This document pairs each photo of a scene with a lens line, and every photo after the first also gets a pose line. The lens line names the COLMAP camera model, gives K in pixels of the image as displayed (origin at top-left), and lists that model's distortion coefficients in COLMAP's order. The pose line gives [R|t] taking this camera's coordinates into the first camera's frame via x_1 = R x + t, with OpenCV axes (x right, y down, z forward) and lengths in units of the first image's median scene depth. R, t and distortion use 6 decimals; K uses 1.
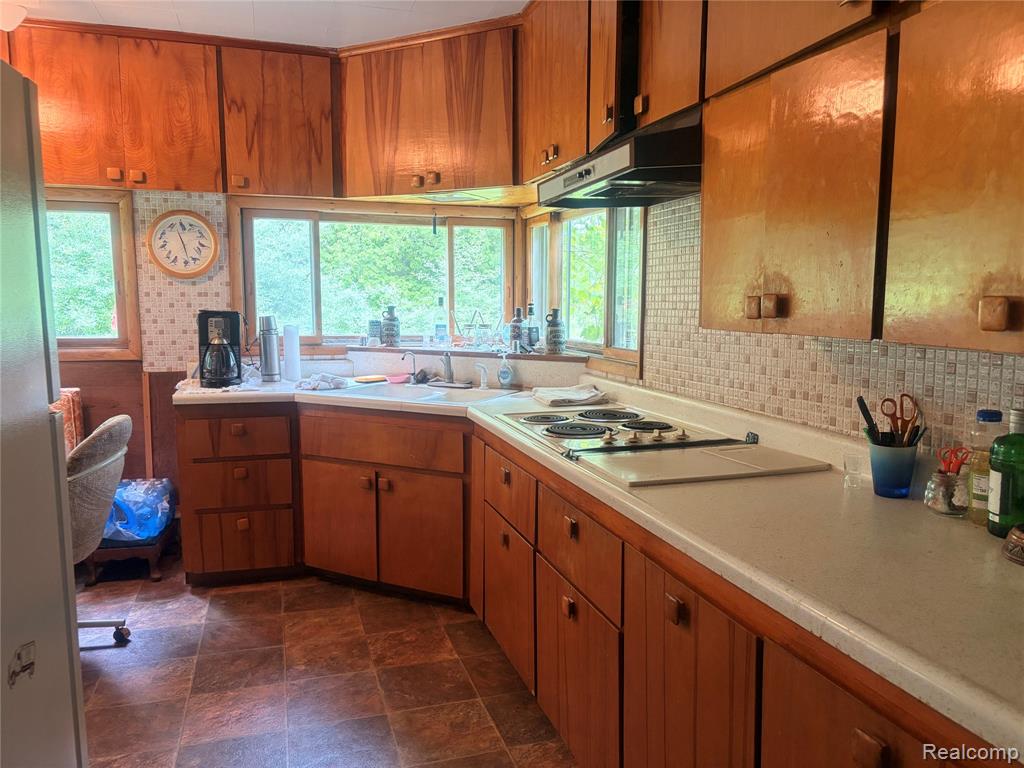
lens RADIAL K [[784.1, 0, 512.0], [0, 784.1, 384.0], [0, 0, 1]] dist [0.089104, -0.062852]
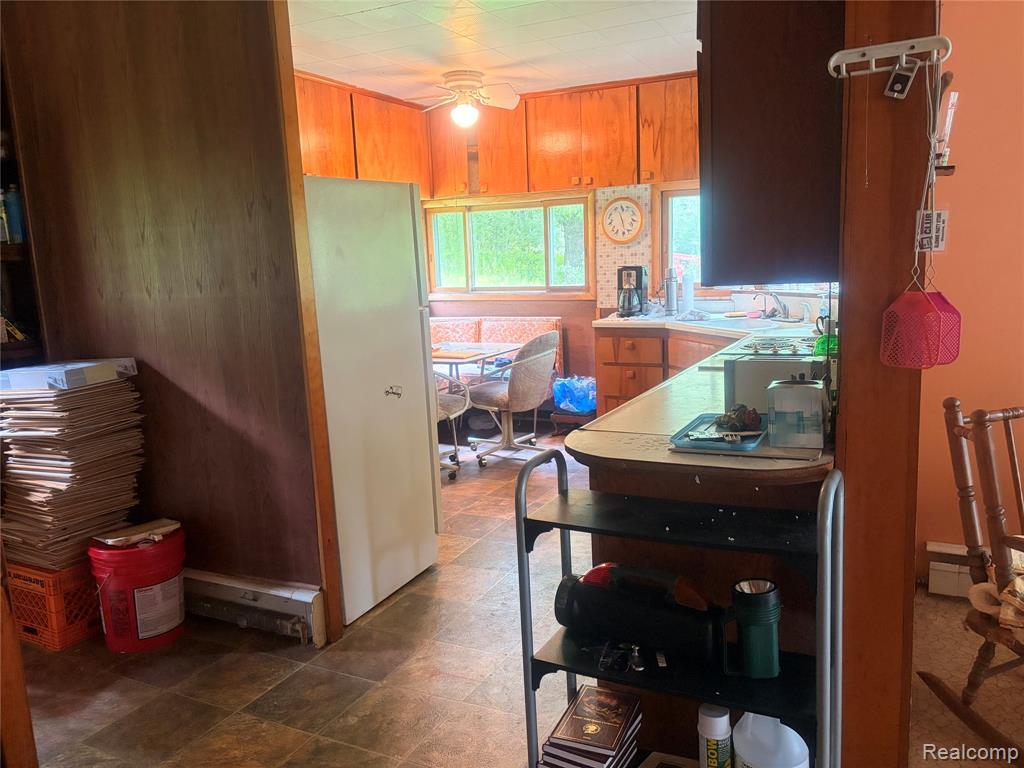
lens RADIAL K [[792.3, 0, 512.0], [0, 792.3, 384.0], [0, 0, 1]] dist [0.088503, -0.058779]
pose [[0.738476, 0.076603, -0.669914, 0.461480], [-0.034416, 0.996513, 0.076011, 0.021486], [0.673400, -0.033077, 0.738538, -0.246123]]
